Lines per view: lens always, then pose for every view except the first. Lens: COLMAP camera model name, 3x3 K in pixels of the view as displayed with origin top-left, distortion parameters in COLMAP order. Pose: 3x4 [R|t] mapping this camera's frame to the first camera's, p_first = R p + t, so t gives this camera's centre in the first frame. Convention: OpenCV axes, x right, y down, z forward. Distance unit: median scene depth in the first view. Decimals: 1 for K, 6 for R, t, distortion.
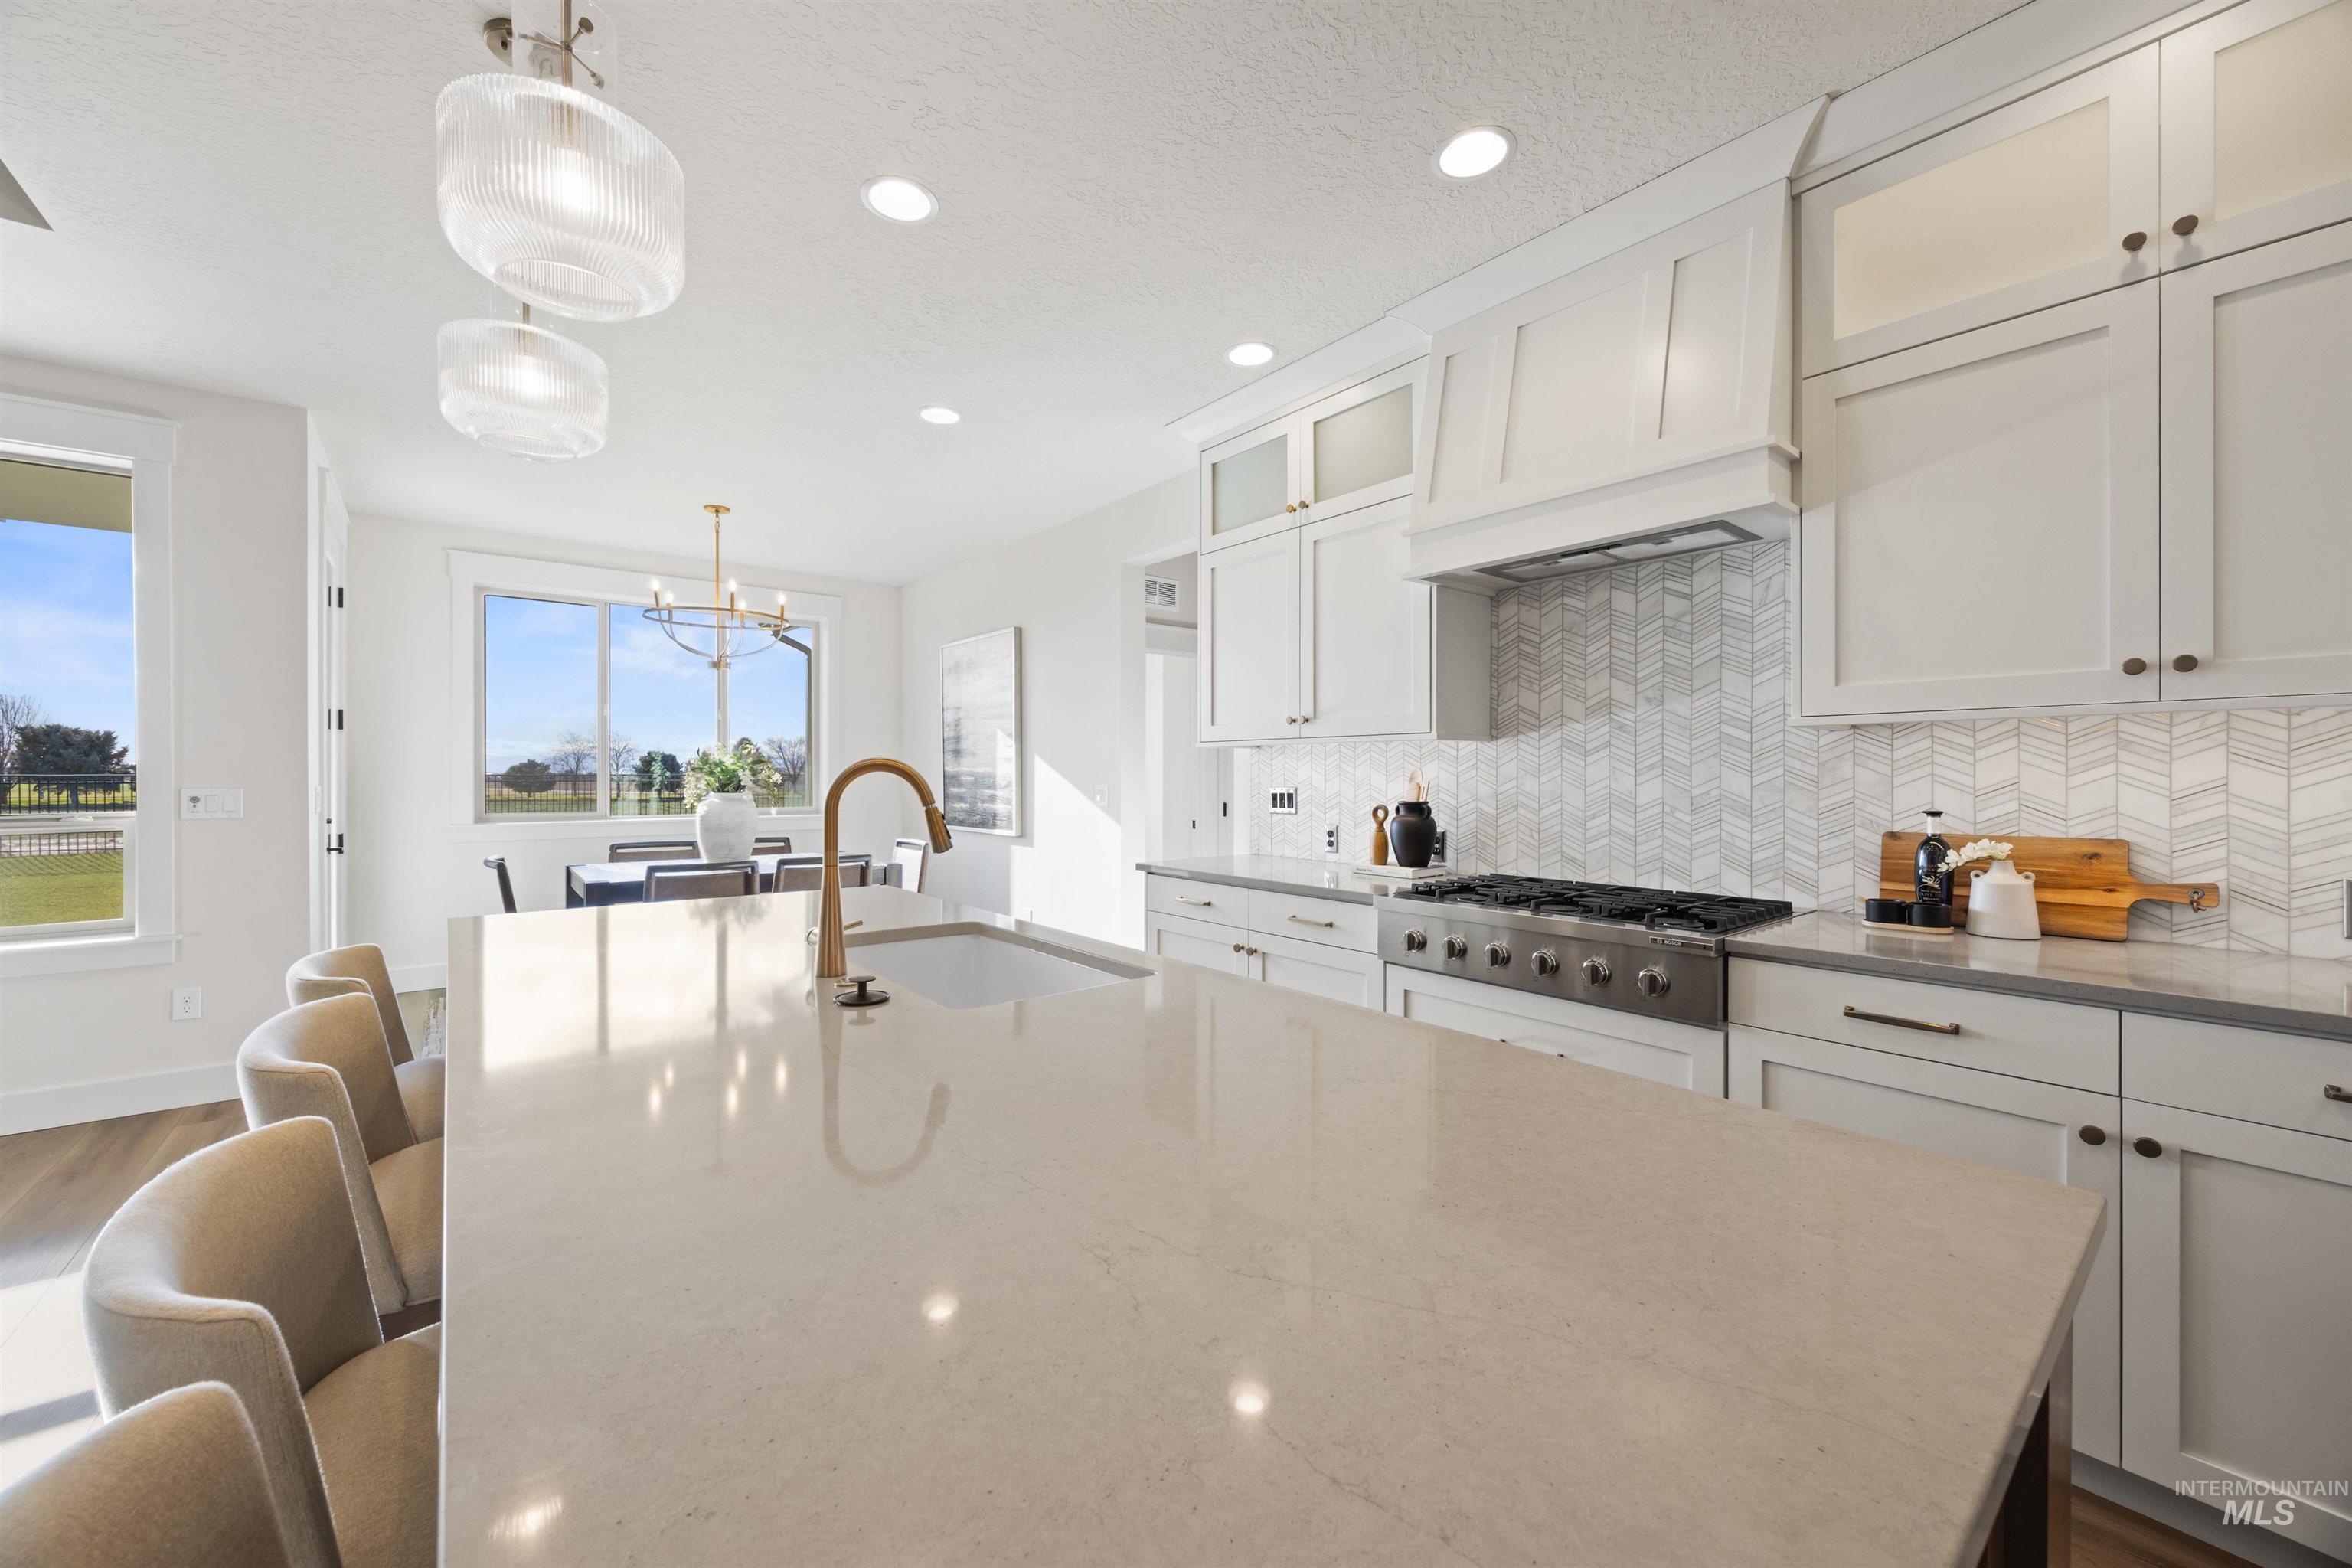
lens RADIAL K [[895.4, 0, 1172.5], [0, 895.4, 778.2], [0, 0, 1]] dist [-0.001061, 0.000507]
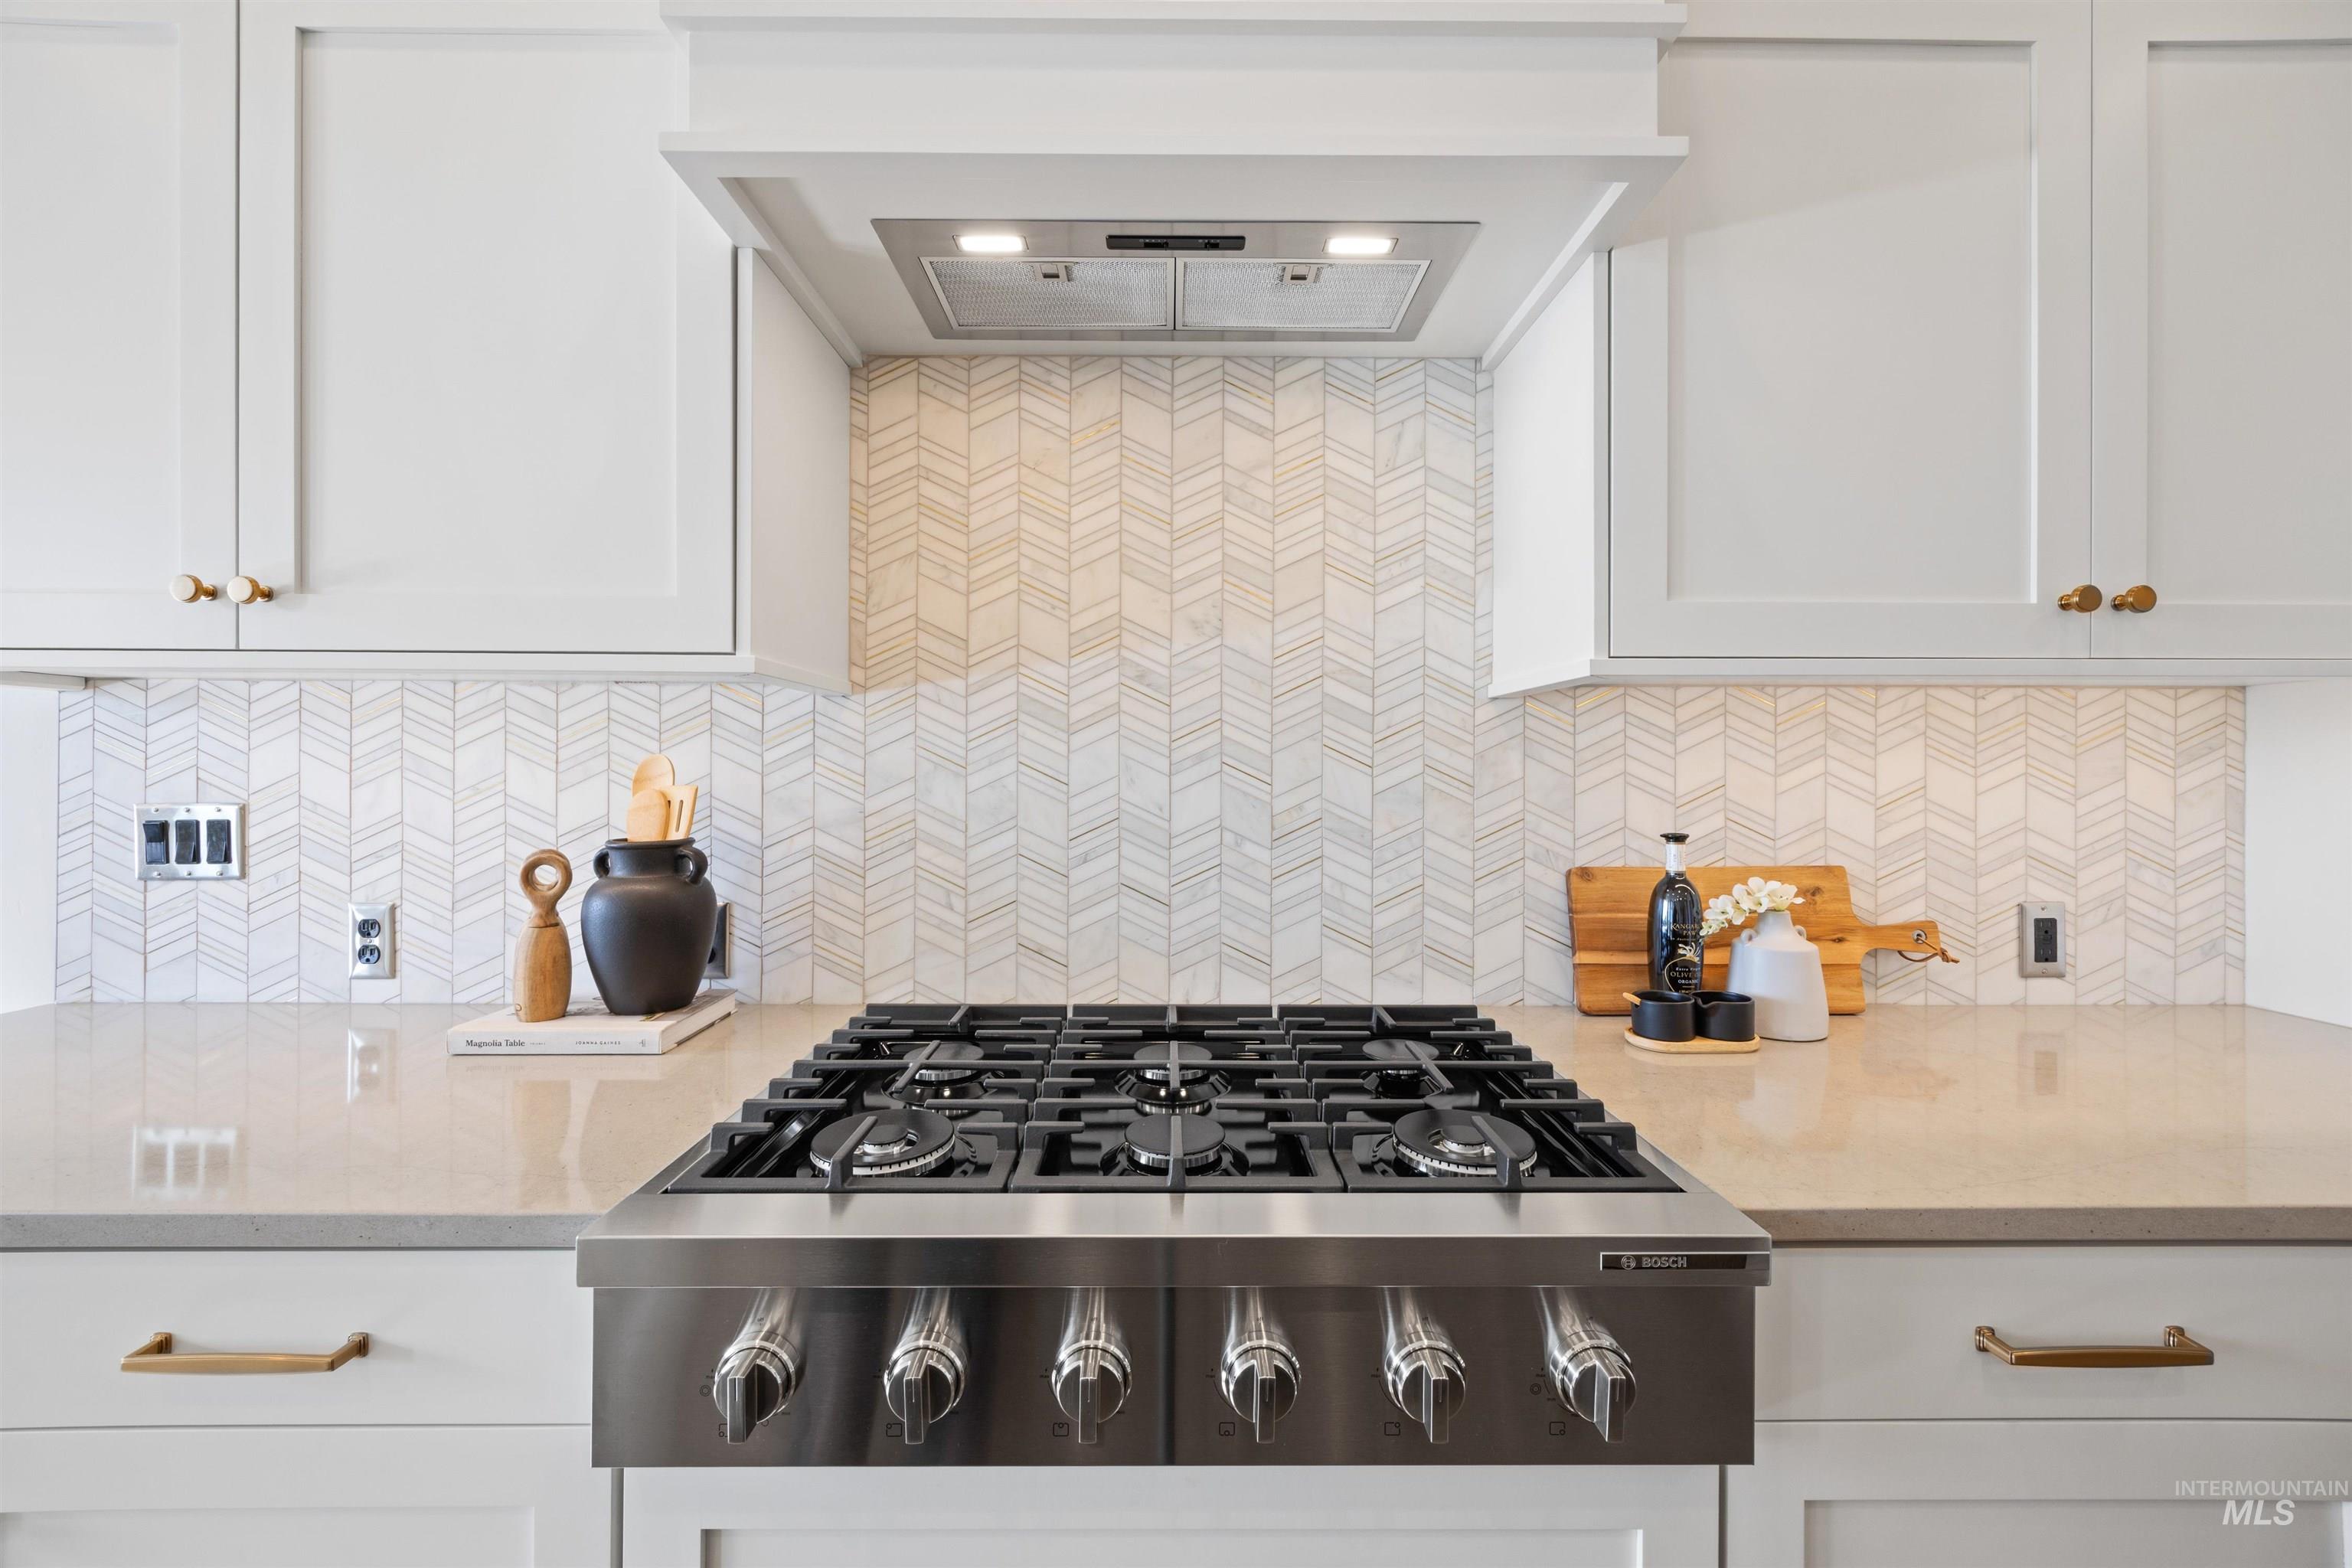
lens RADIAL K [[895.4, 0, 1178.6], [0, 895.4, 767.6], [0, 0, 1]] dist [-0.001061, 0.000507]
pose [[0.622340, 0.004380, 0.782735, 0.115504], [-0.000481, 0.999986, -0.005214, -0.003338], [-0.782747, 0.002868, 0.622333, 0.618240]]
